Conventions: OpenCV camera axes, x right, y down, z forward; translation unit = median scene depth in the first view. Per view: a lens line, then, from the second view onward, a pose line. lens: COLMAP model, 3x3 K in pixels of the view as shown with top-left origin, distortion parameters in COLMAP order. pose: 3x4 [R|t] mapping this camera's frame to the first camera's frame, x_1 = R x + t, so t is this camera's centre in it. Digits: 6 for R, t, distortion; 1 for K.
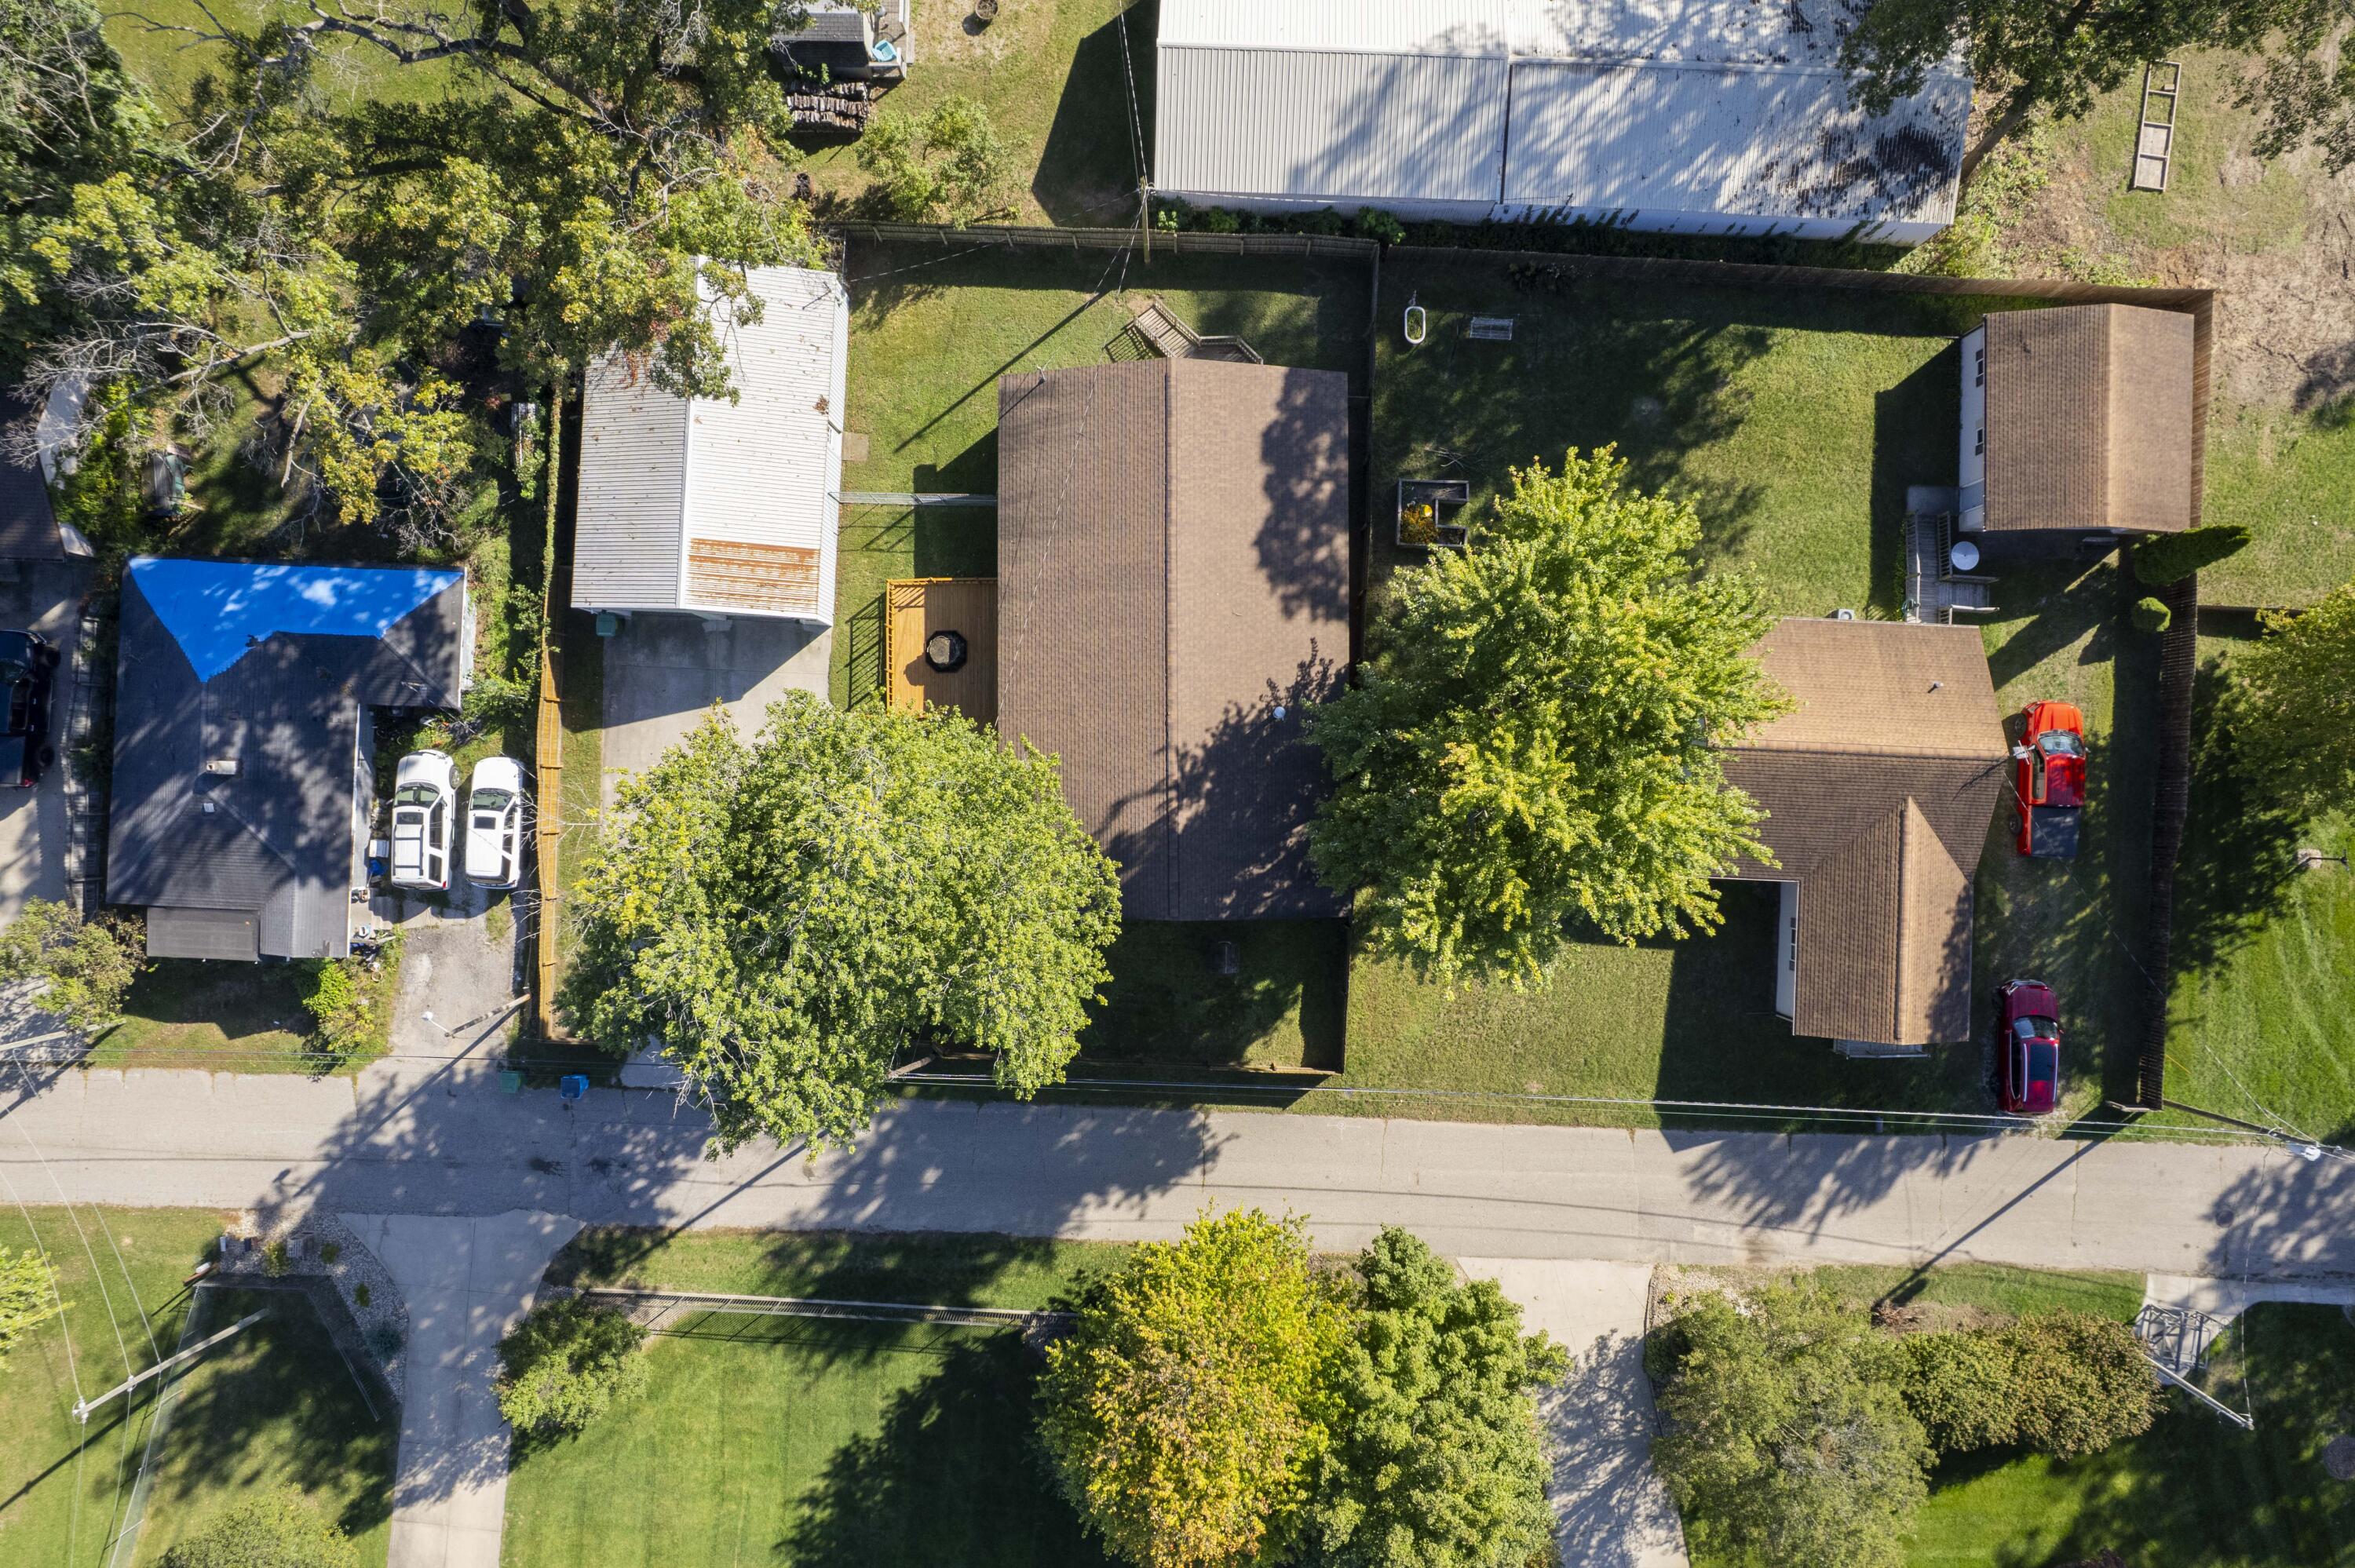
lens RADIAL K [[1512.2, 0, 1168.3], [0, 1512.2, 778.1], [0, 0, 1]] dist [-0.060893, 0.055680]
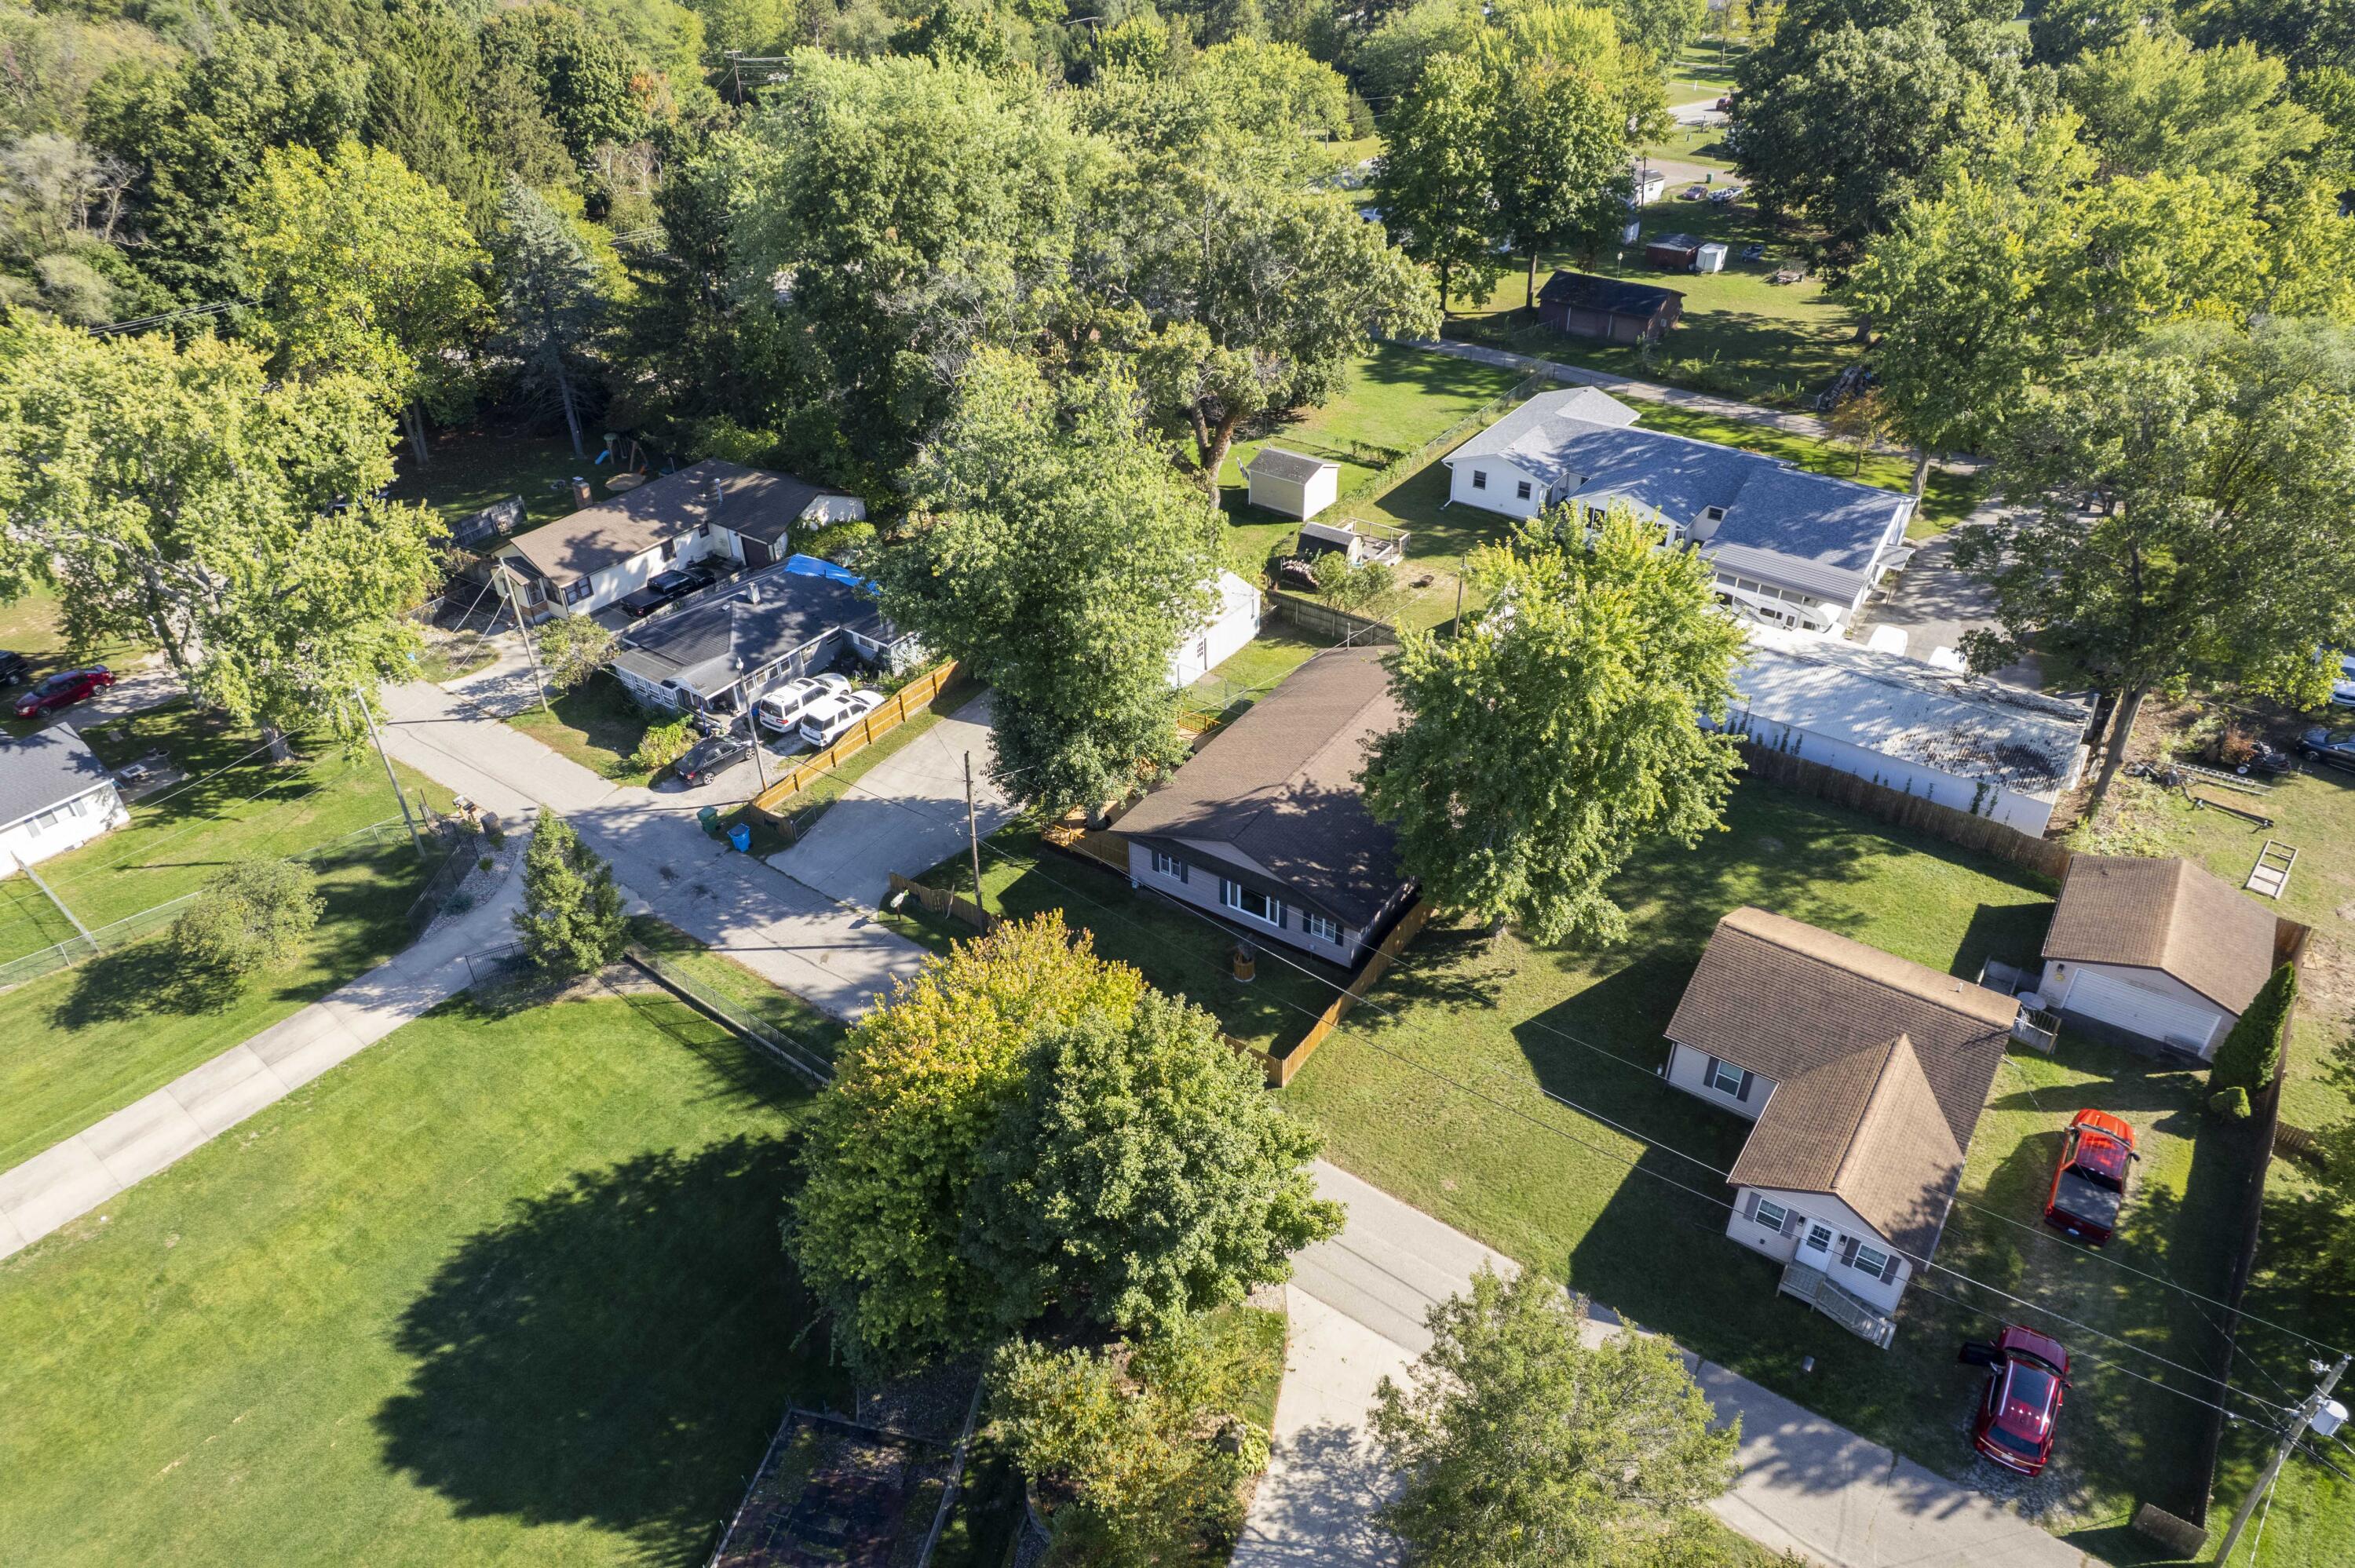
lens RADIAL K [[1554.3, 0, 1207.7], [0, 1554.3, 779.1], [0, 0, 1]] dist [-0.157199, 0.105543]
pose [[0.843667, 0.293400, -0.449603, 0.458161], [-0.536821, 0.449977, -0.713684, 0.864495], [-0.007084, 0.843467, 0.537134, 0.281780]]
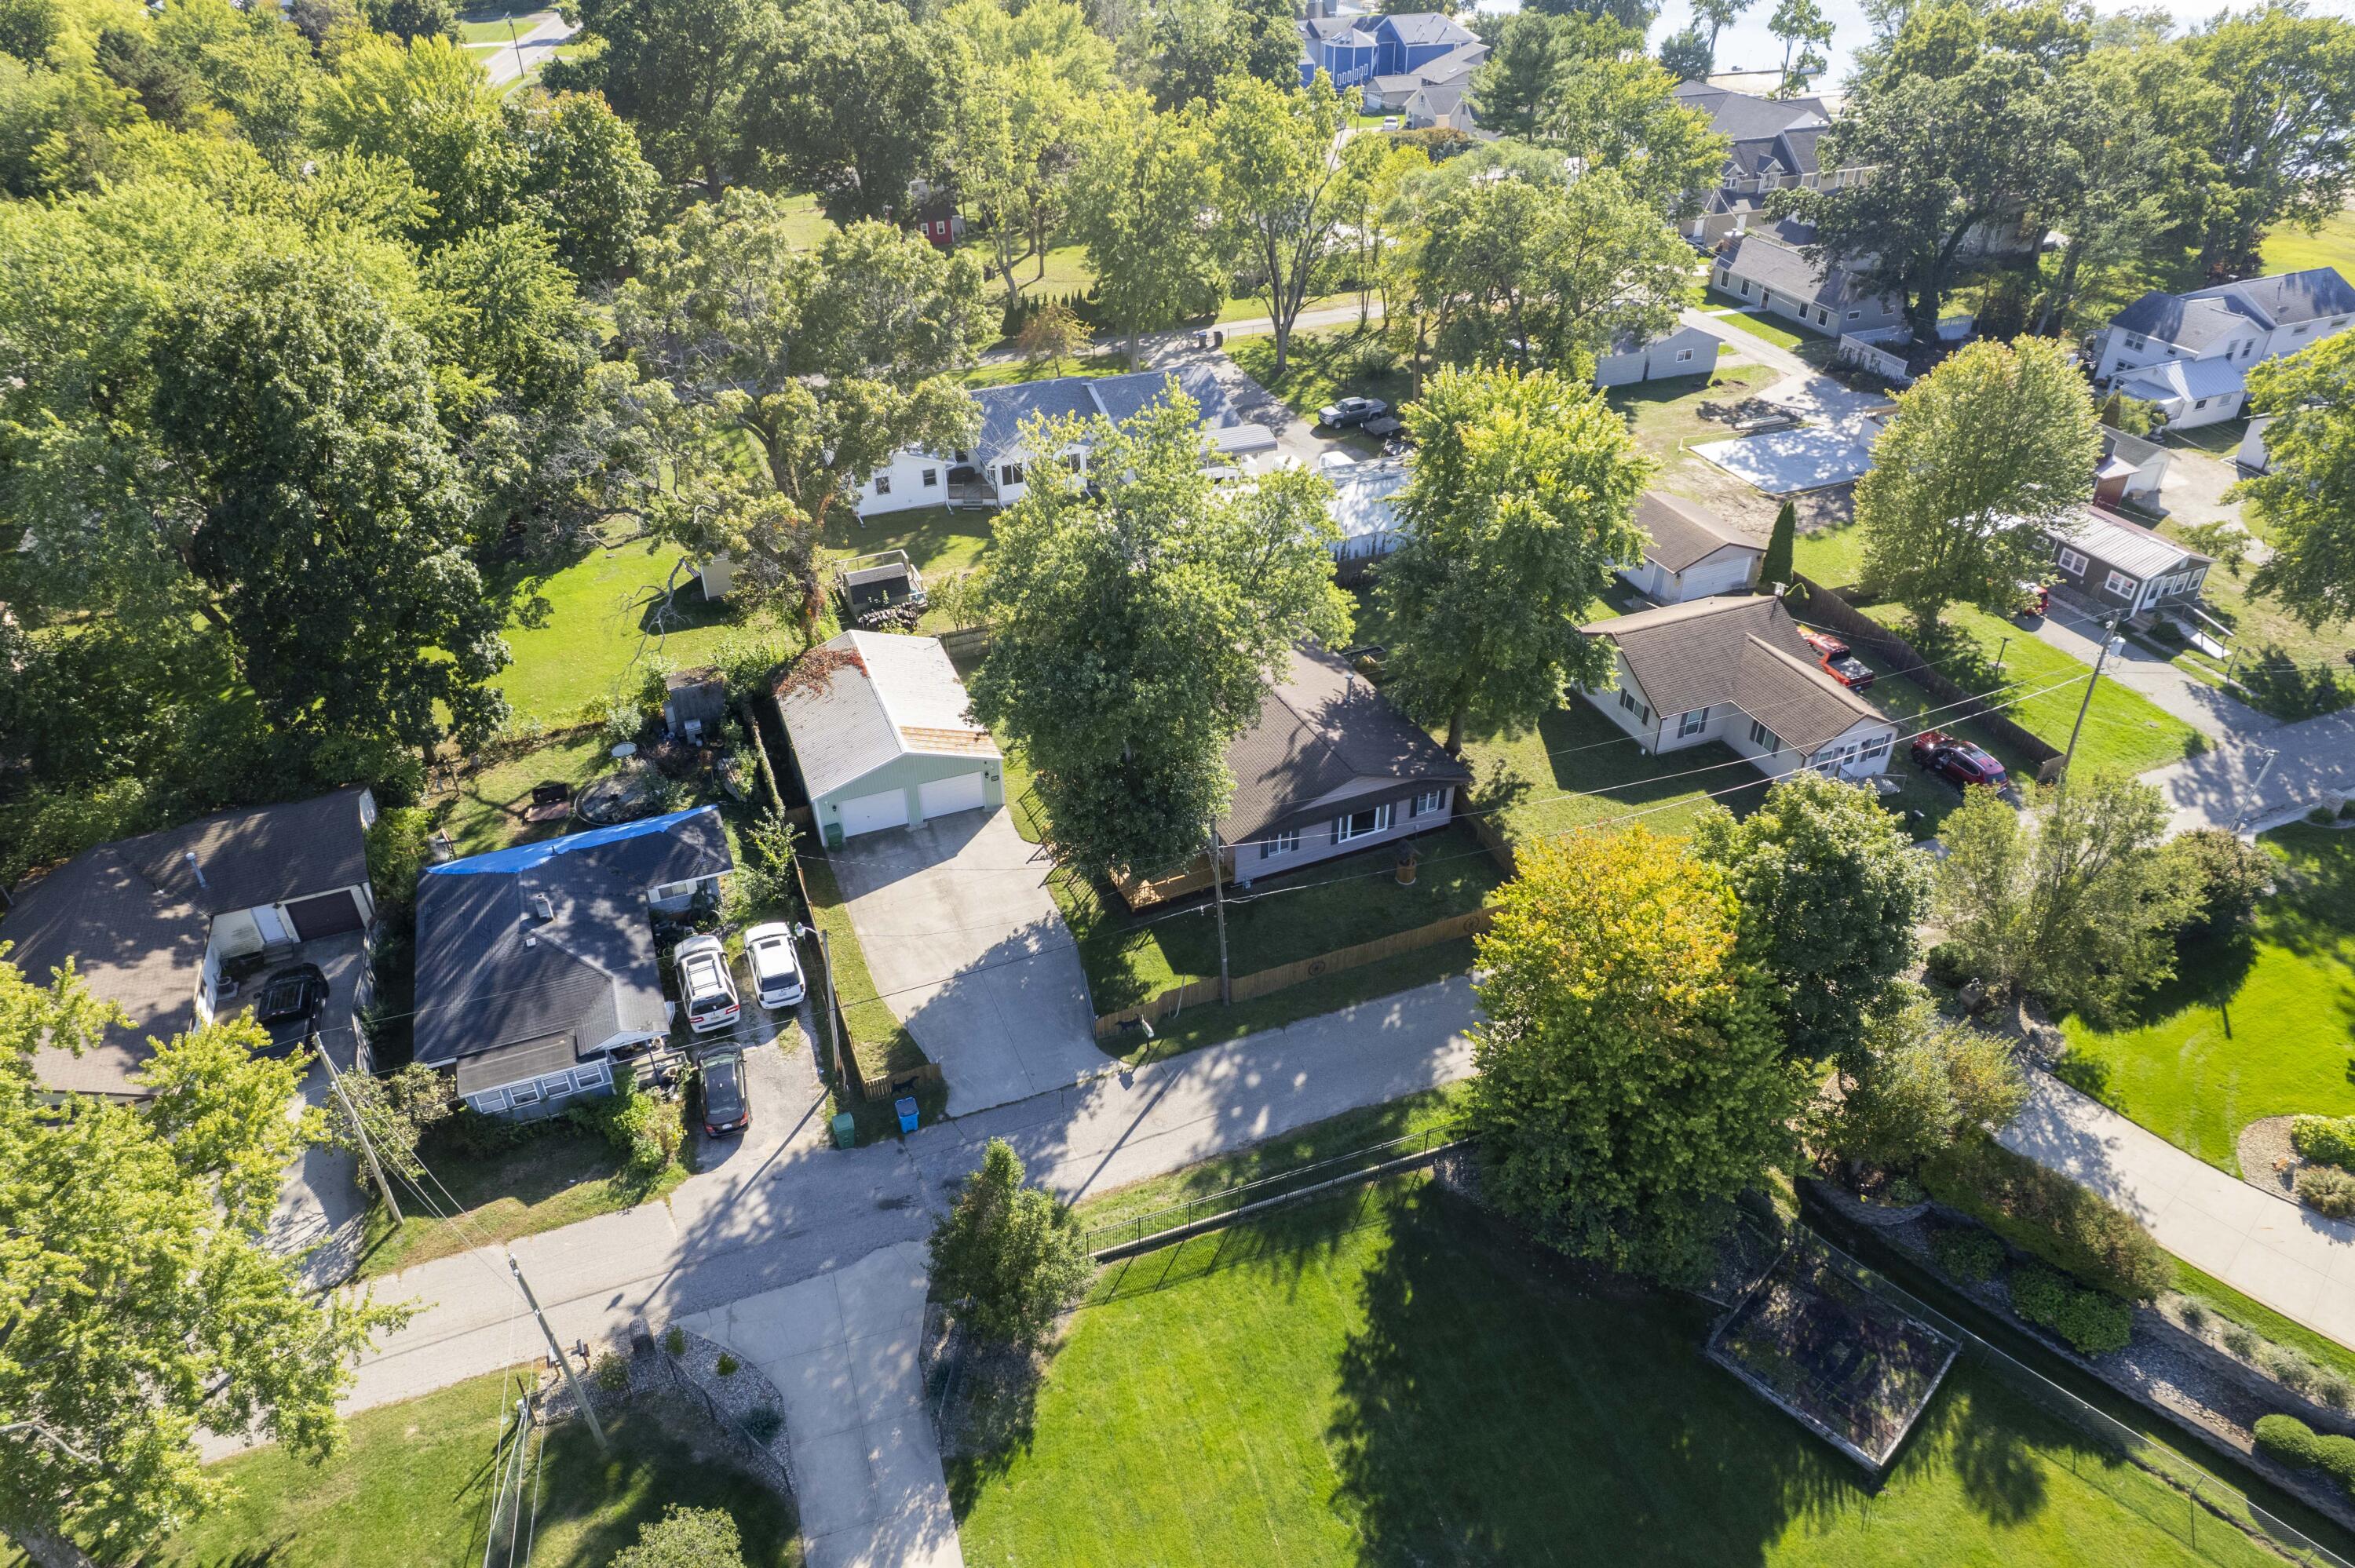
lens RADIAL K [[1570.4, 0, 1177.5], [0, 1570.4, 784.0], [0, 0, 1]] dist [-0.129583, 0.107870]
pose [[0.906604, -0.244935, 0.343622, -0.539533], [0.421876, 0.507879, -0.751052, 0.928274], [0.009441, 0.825873, 0.563777, 0.243073]]
